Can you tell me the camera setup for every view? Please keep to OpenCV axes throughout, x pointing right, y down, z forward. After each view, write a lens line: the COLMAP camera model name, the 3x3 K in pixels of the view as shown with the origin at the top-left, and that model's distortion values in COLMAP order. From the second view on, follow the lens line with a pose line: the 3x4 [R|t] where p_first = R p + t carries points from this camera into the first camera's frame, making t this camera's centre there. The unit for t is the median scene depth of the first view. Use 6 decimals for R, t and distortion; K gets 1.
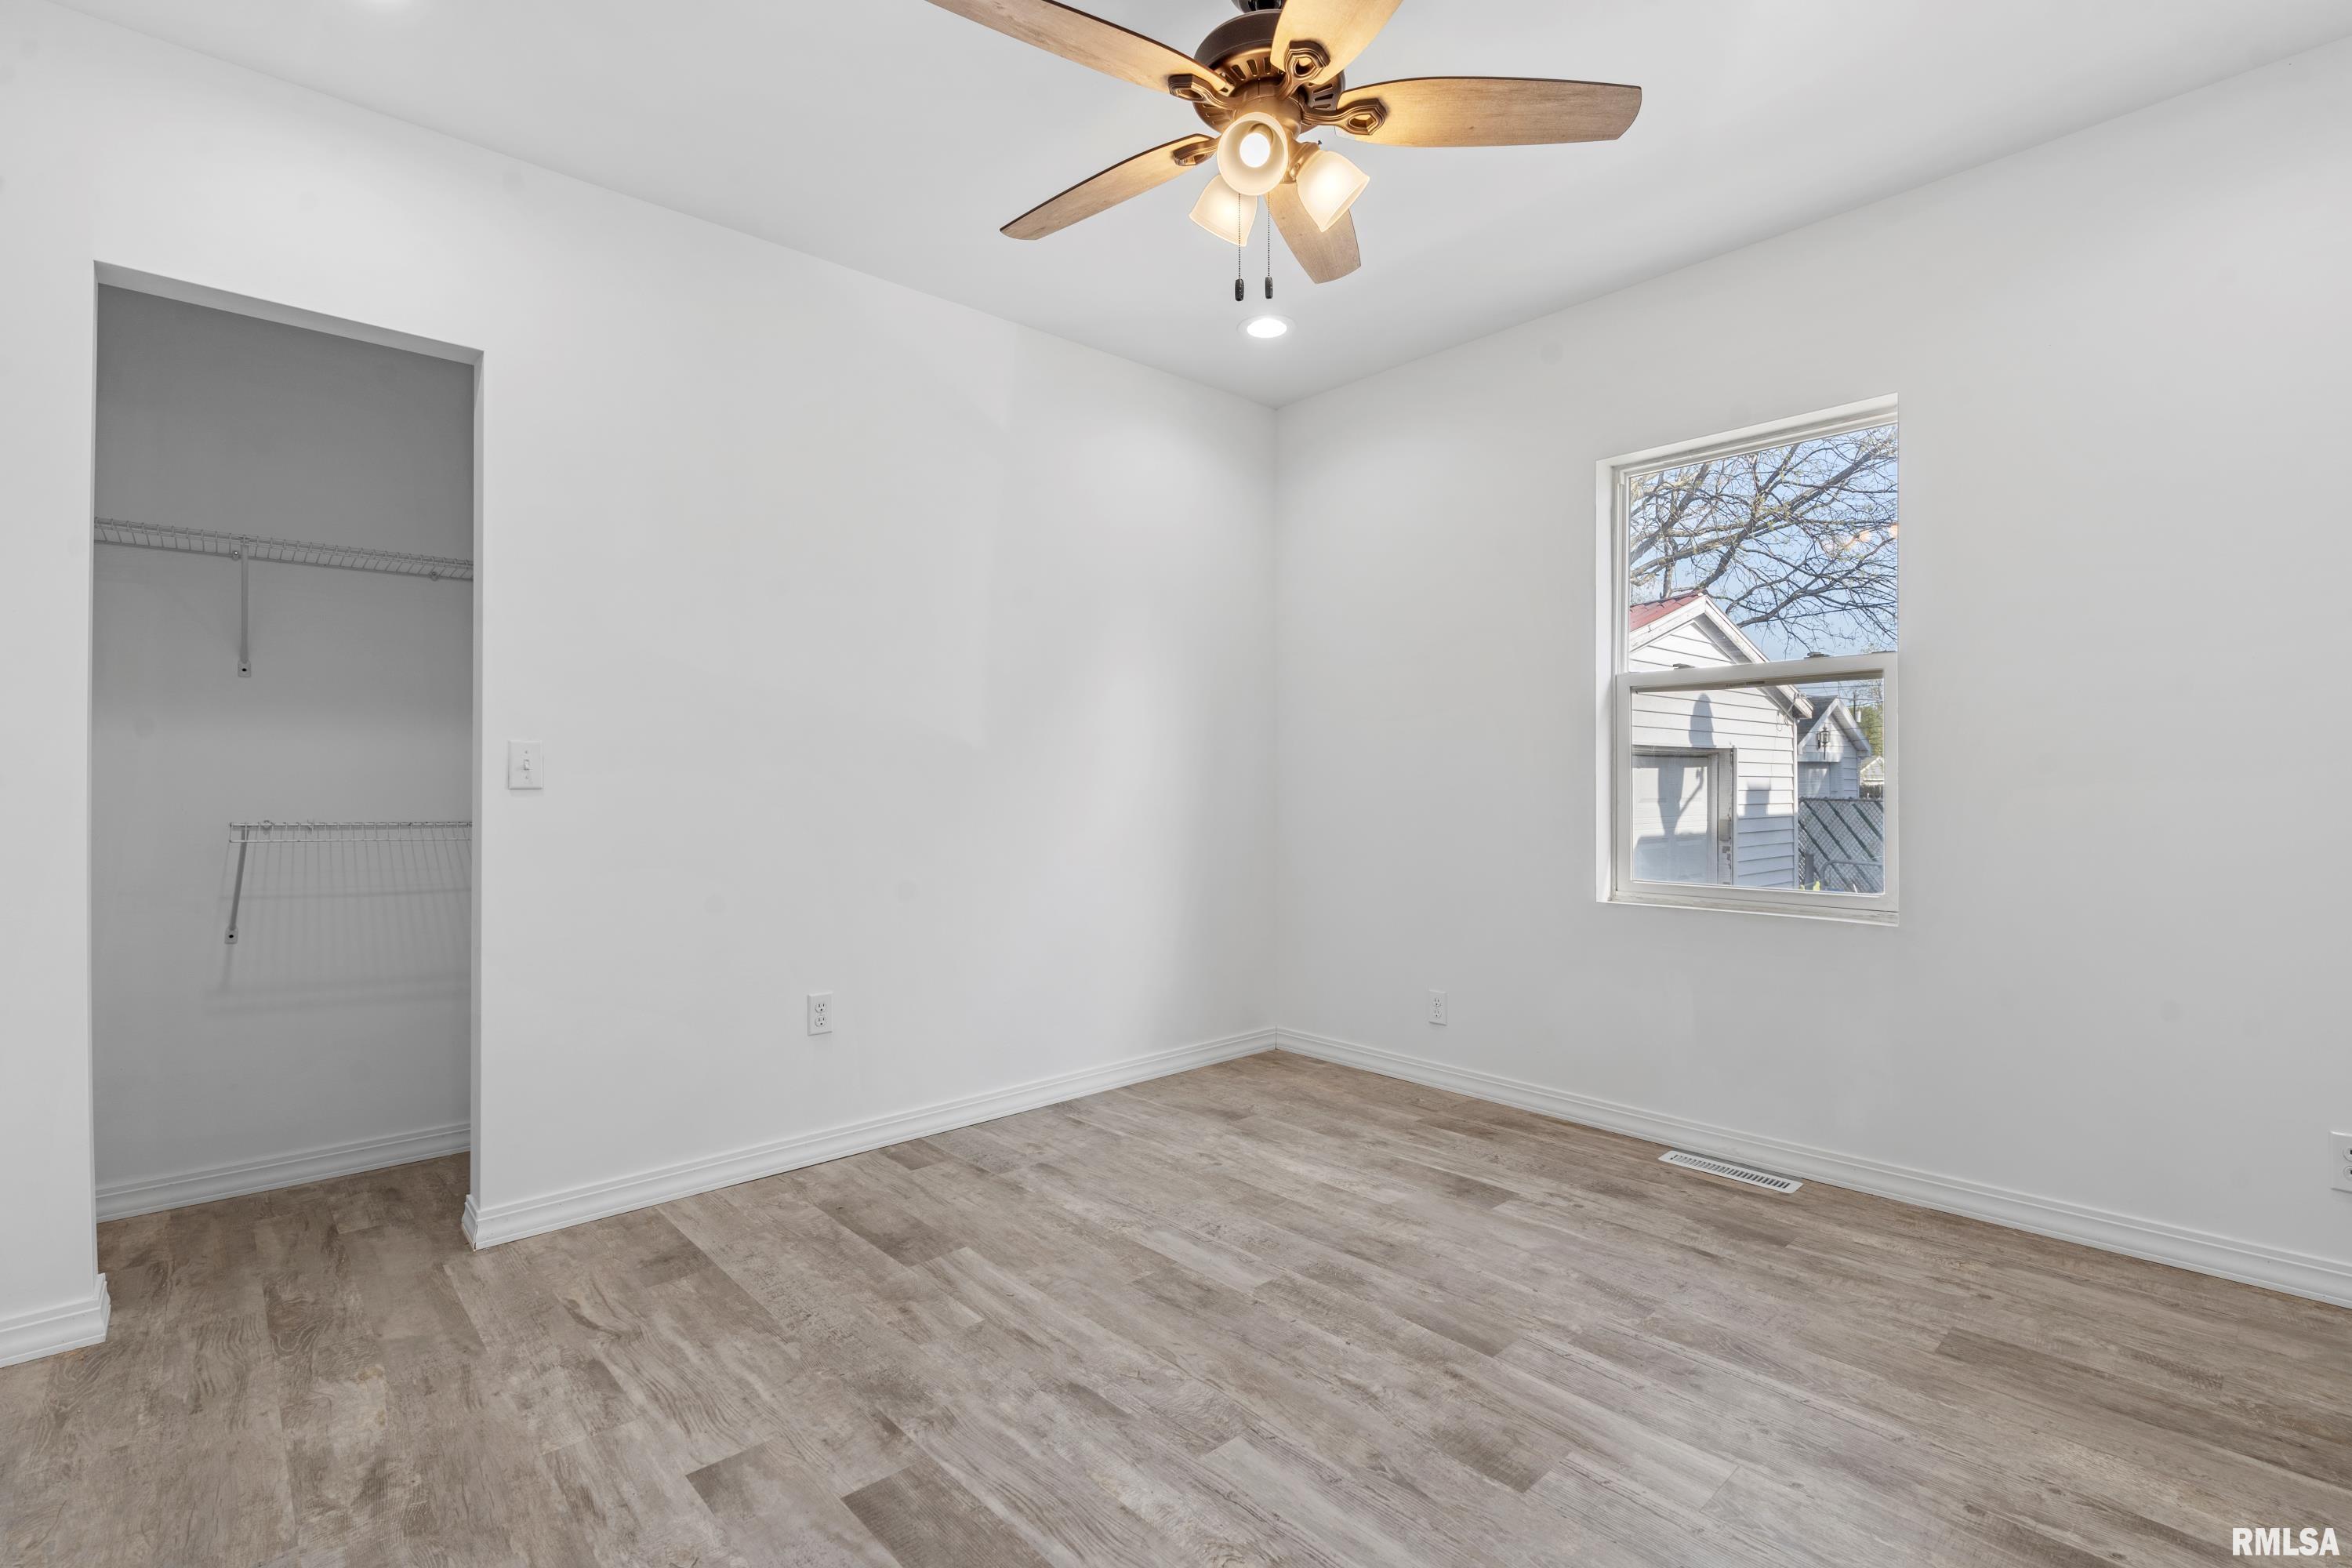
lens RADIAL K [[1073.8, 0, 1183.4], [0, 1073.8, 773.9], [0, 0, 1]] dist [-0.010773, 0.001938]
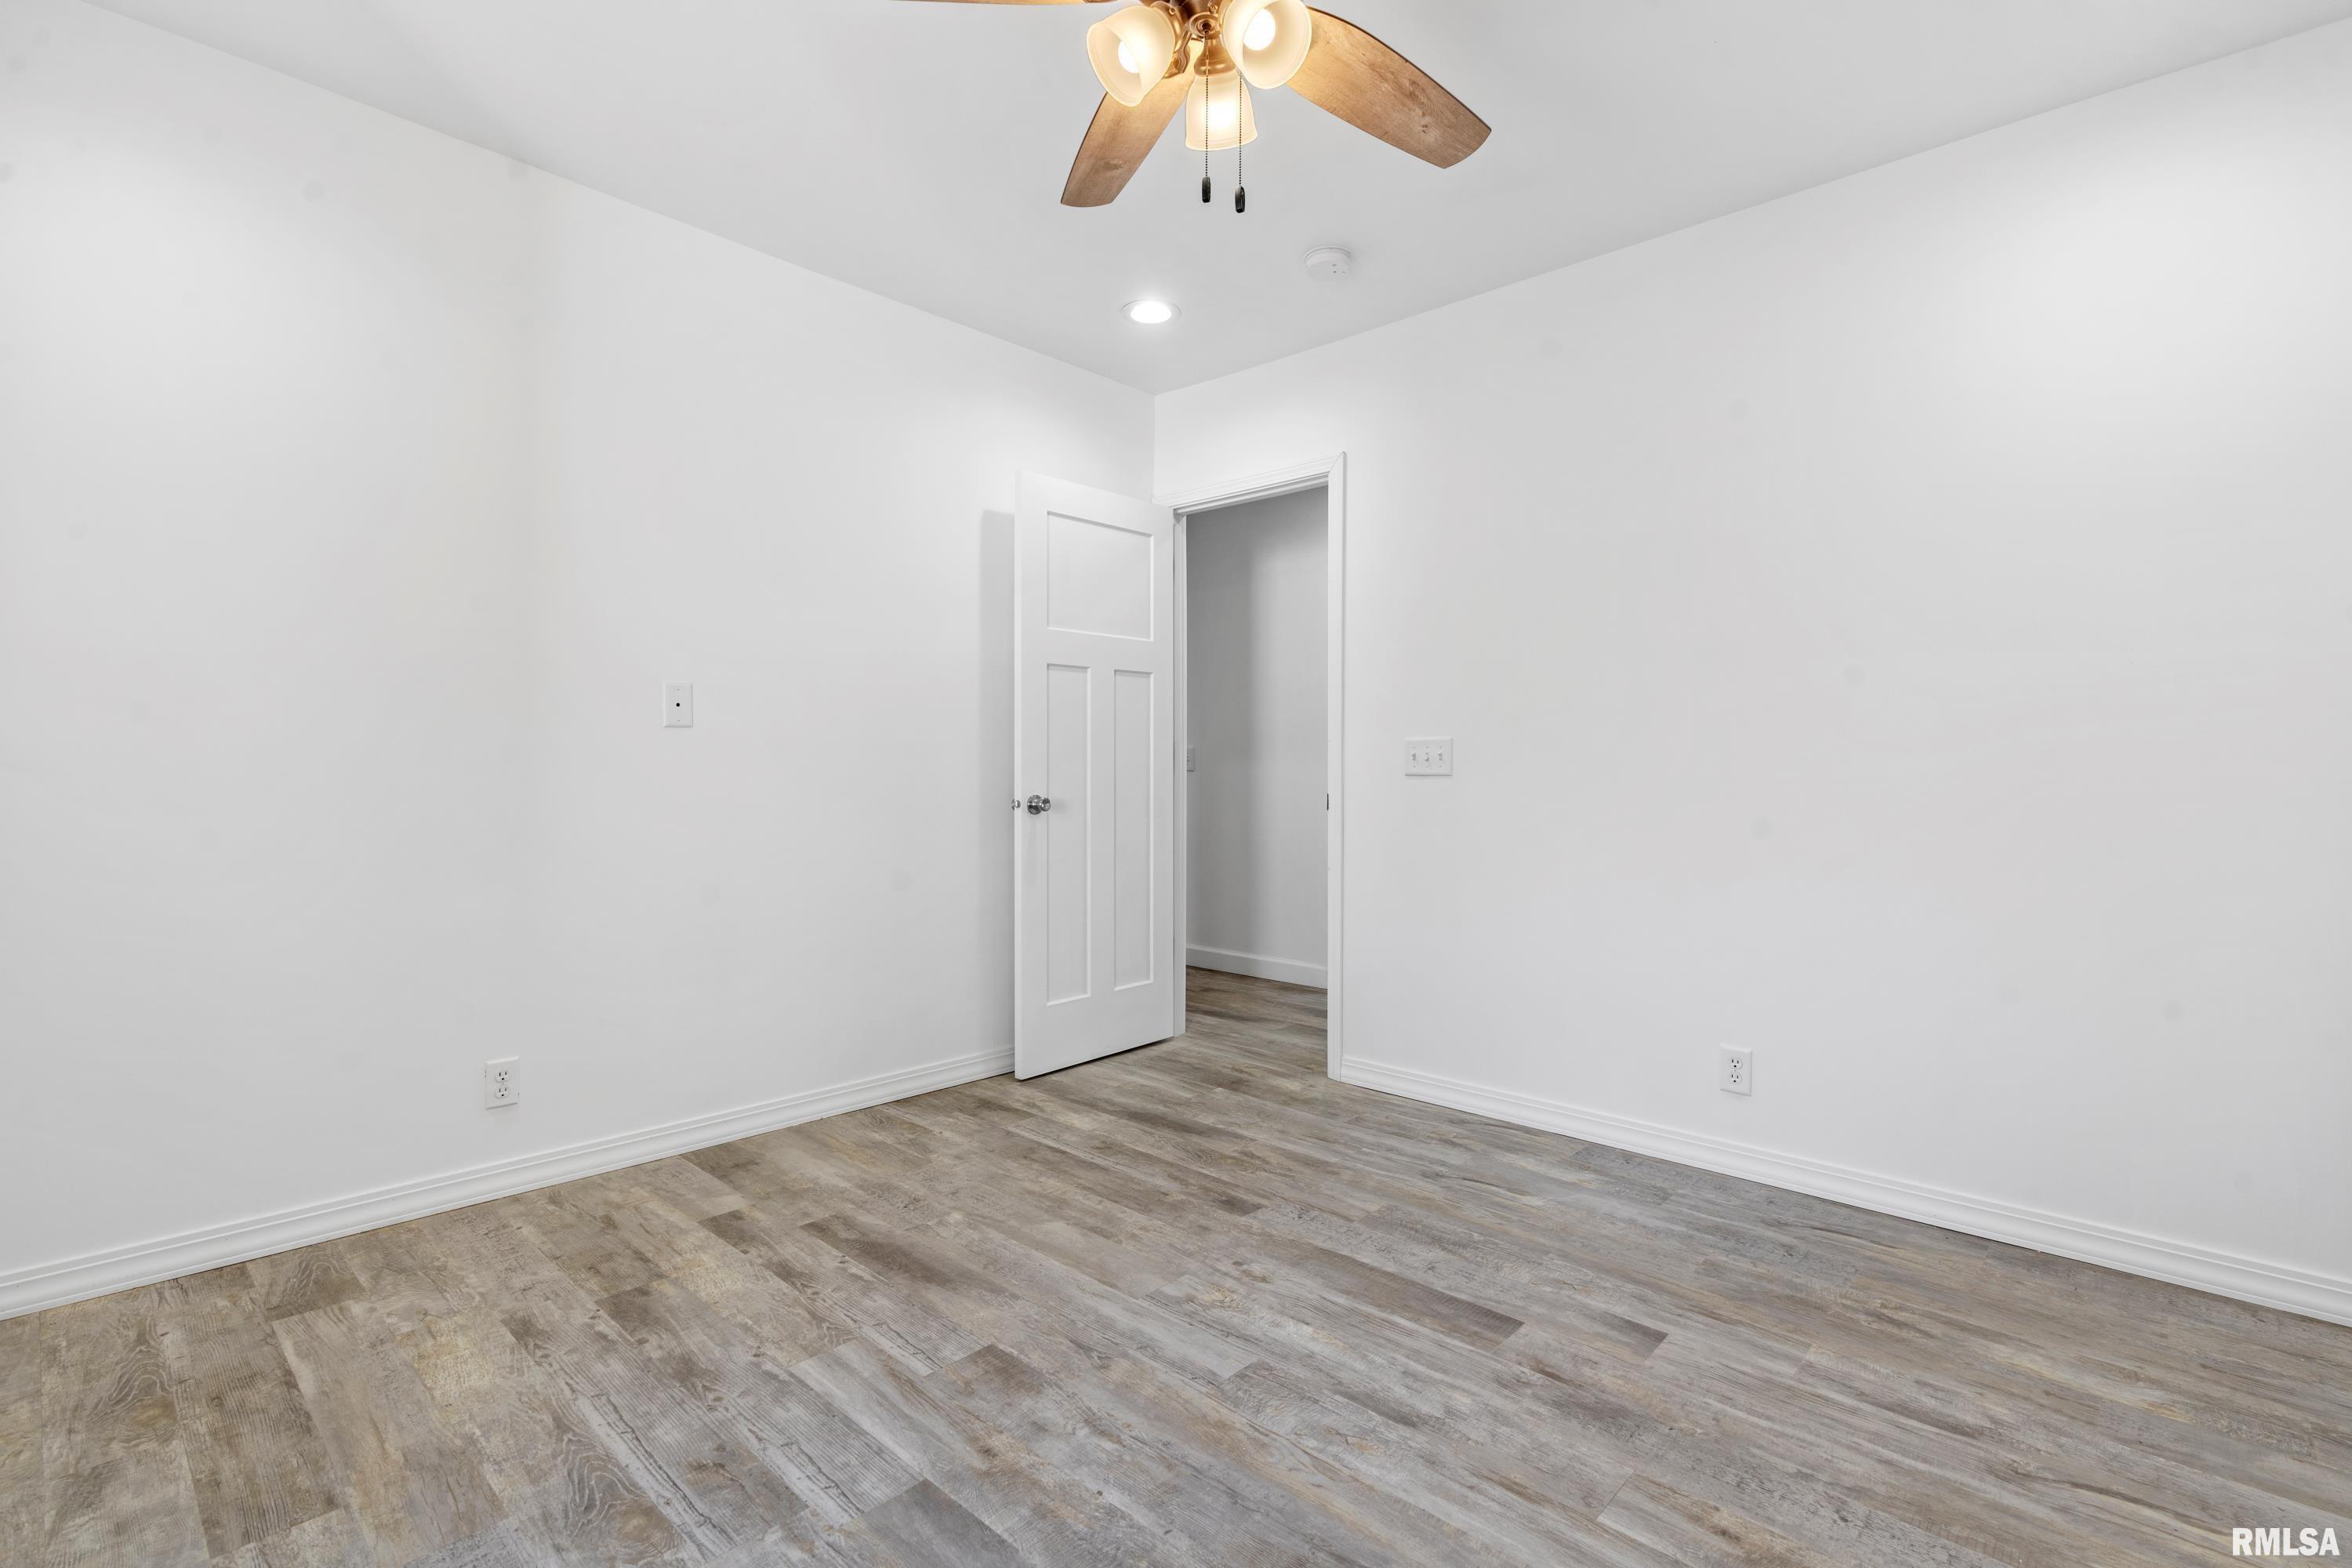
lens RADIAL K [[1073.8, 0, 1172.1], [0, 1073.8, 782.6], [0, 0, 1]] dist [-0.010773, 0.001938]
pose [[-0.997354, -0.002564, -0.072655, 0.176616], [-0.003219, 0.999955, 0.008900, 0.010900], [0.072629, 0.009110, -0.997317, 1.966904]]
